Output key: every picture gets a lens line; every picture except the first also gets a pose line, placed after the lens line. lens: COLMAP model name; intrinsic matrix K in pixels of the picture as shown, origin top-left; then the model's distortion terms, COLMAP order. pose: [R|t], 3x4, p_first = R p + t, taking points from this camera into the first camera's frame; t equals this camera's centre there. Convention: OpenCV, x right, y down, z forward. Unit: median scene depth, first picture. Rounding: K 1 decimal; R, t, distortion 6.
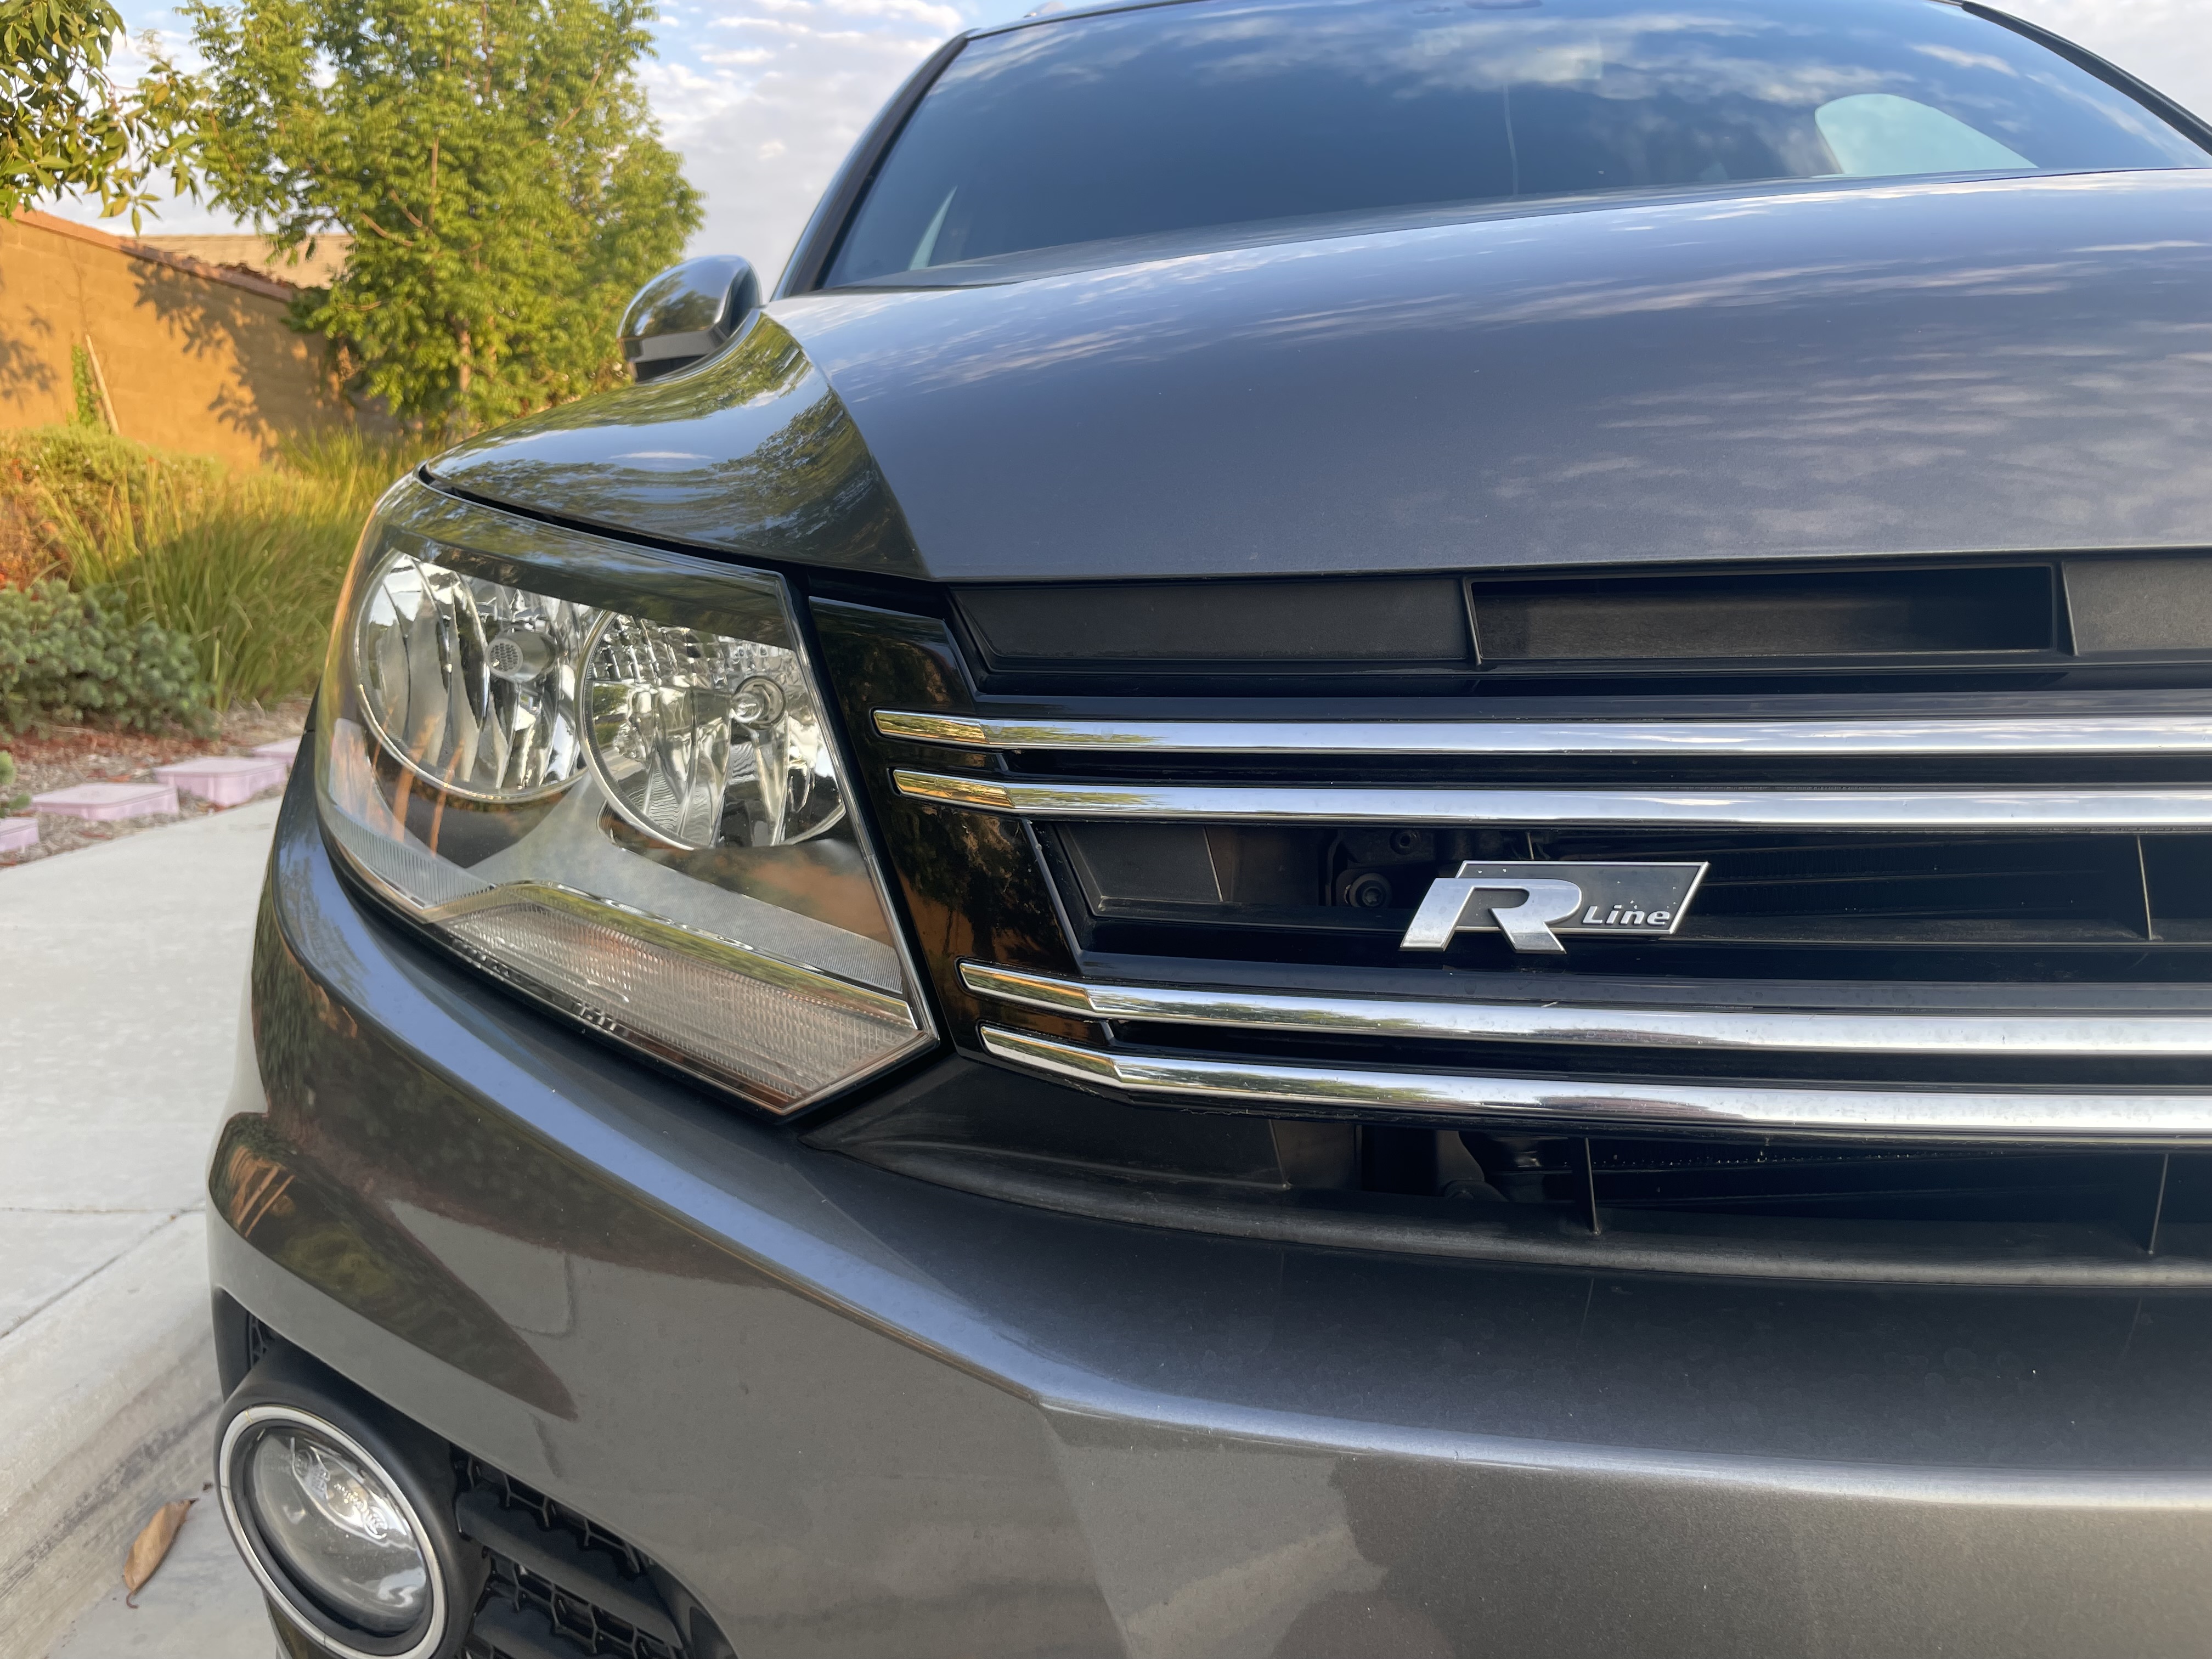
lens RADIAL K [[1715.2, 0, 1106.0], [0, 1715.2, 829.5], [0, 0, 1]] dist [-0.069942, -0.016152]
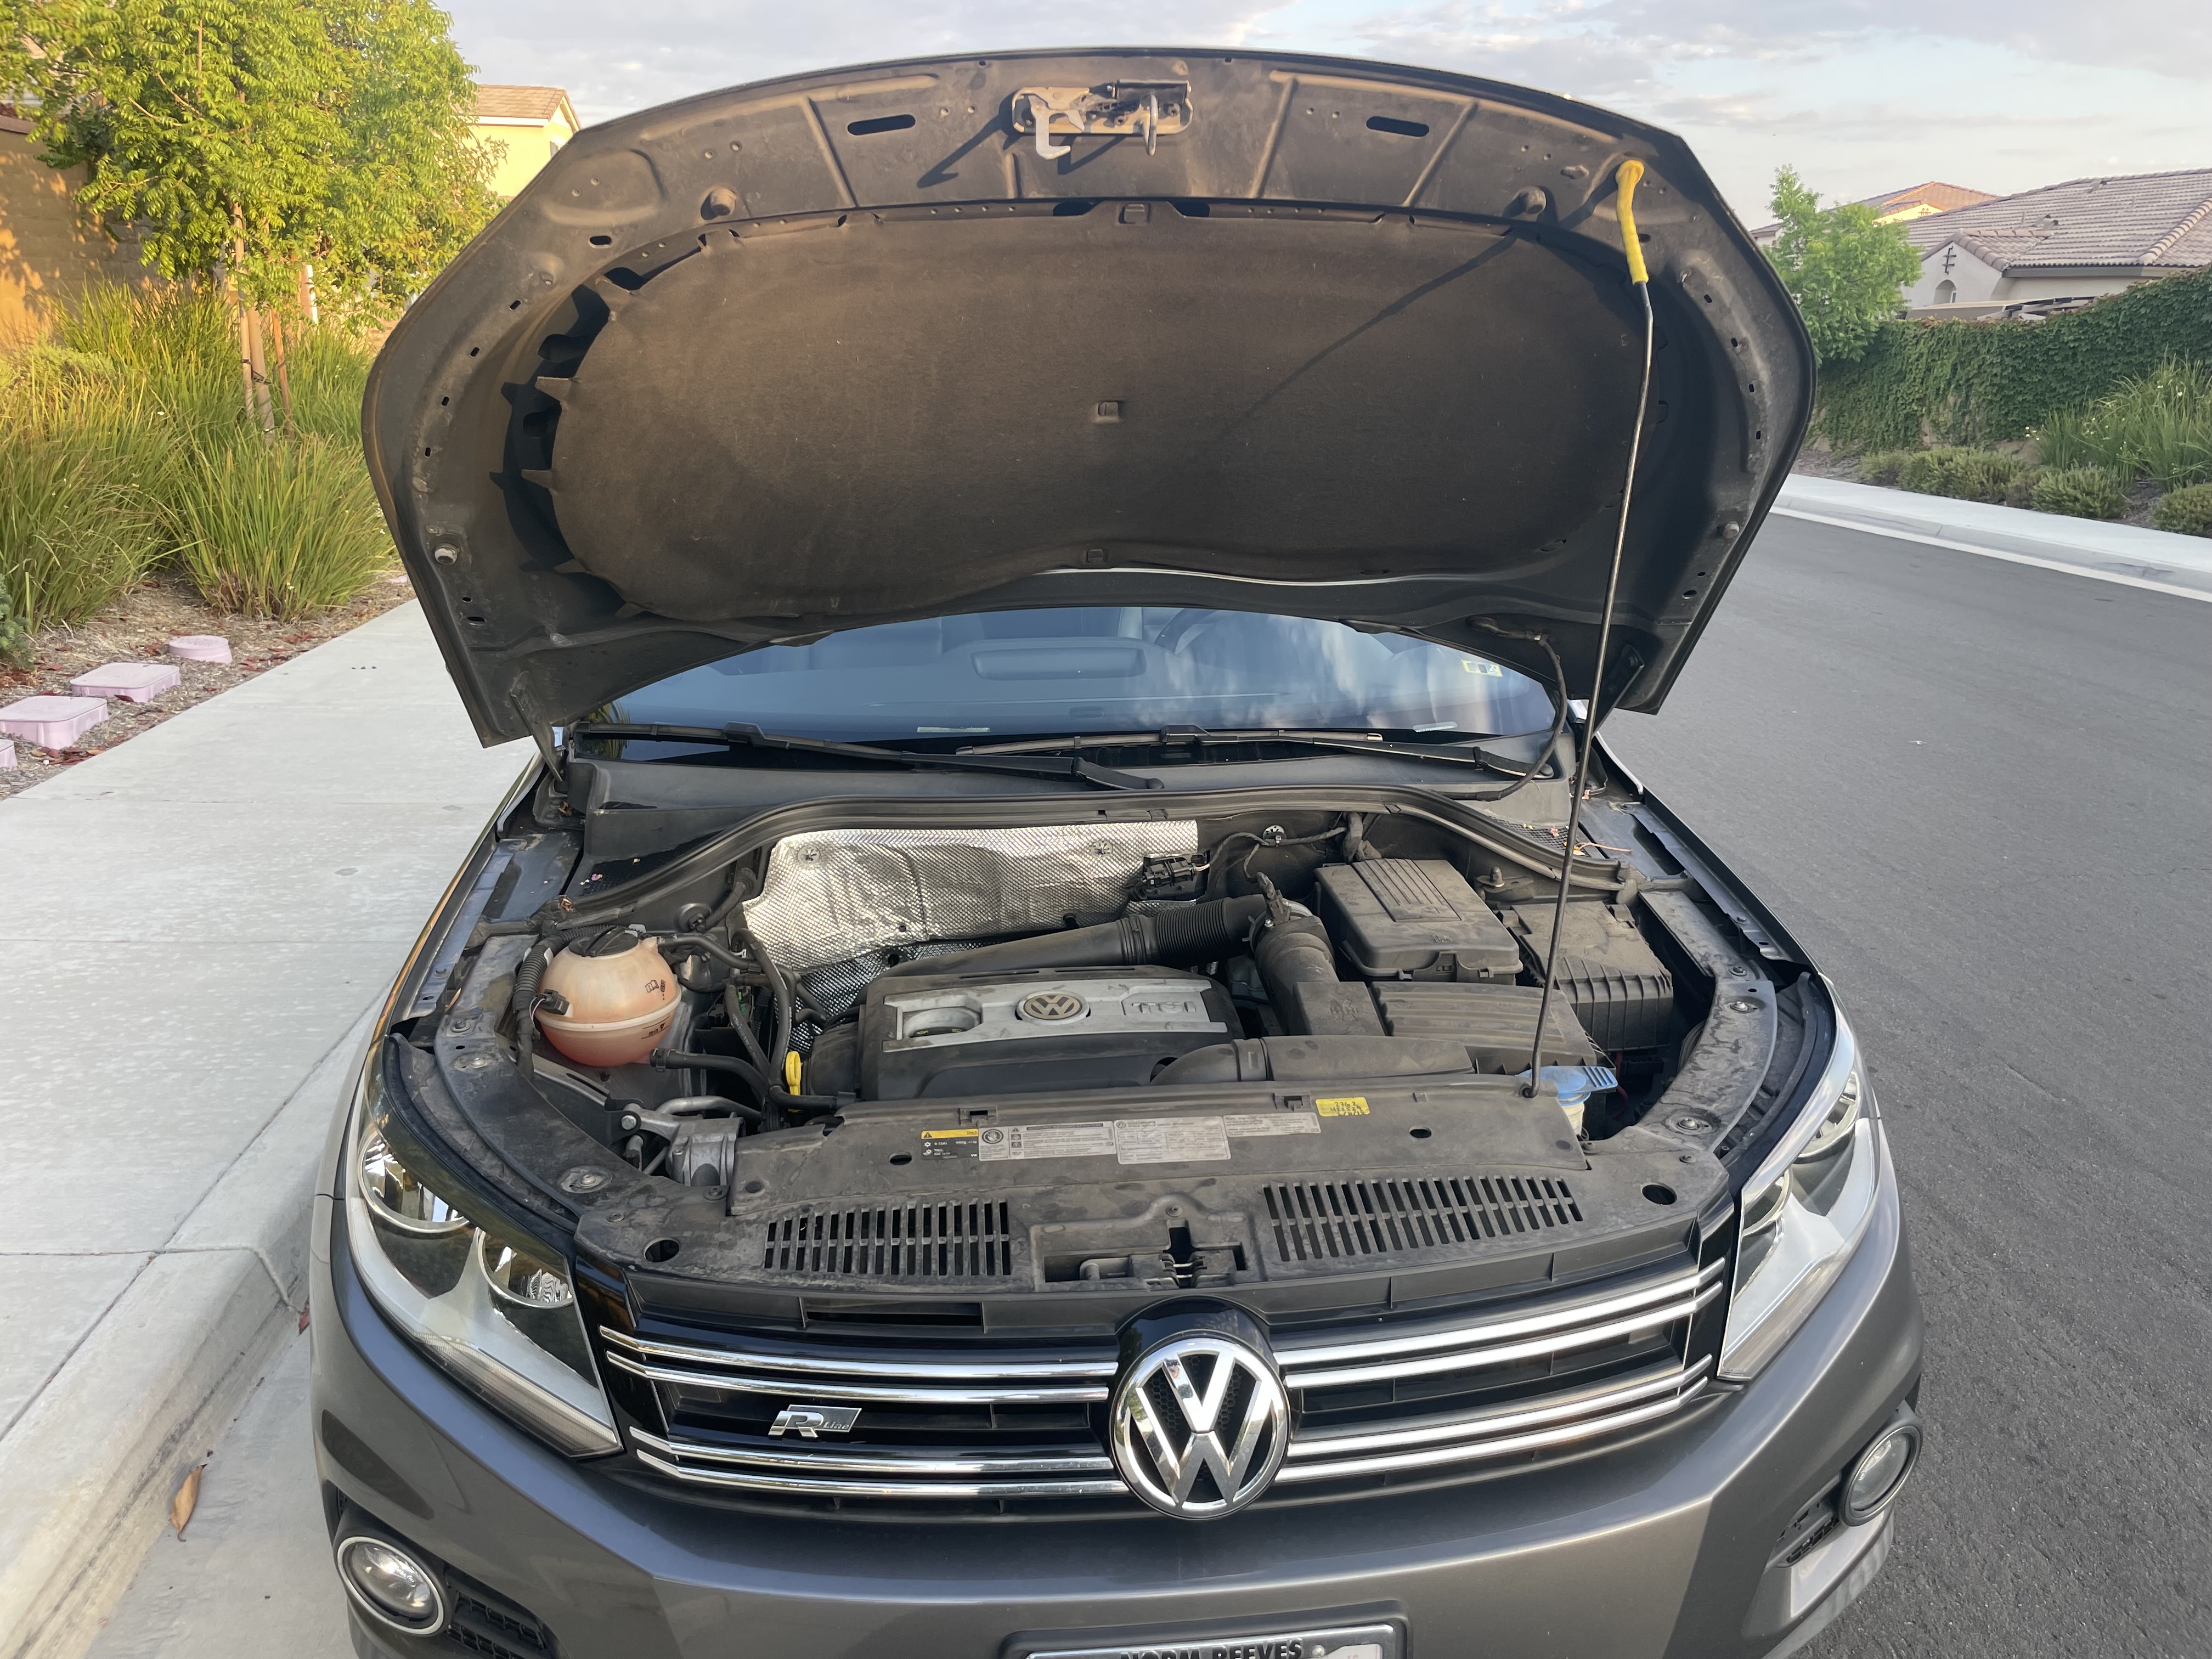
lens RADIAL K [[1781.2, 0, 1106.0], [0, 1781.2, 829.5], [0, 0, 1]] dist [-0.000433, -0.092506]
pose [[0.995197, -0.002445, 0.097867, 0.033080], [-0.013139, 0.987308, 0.158273, -0.108977], [-0.097011, -0.158799, 0.982533, -0.146972]]
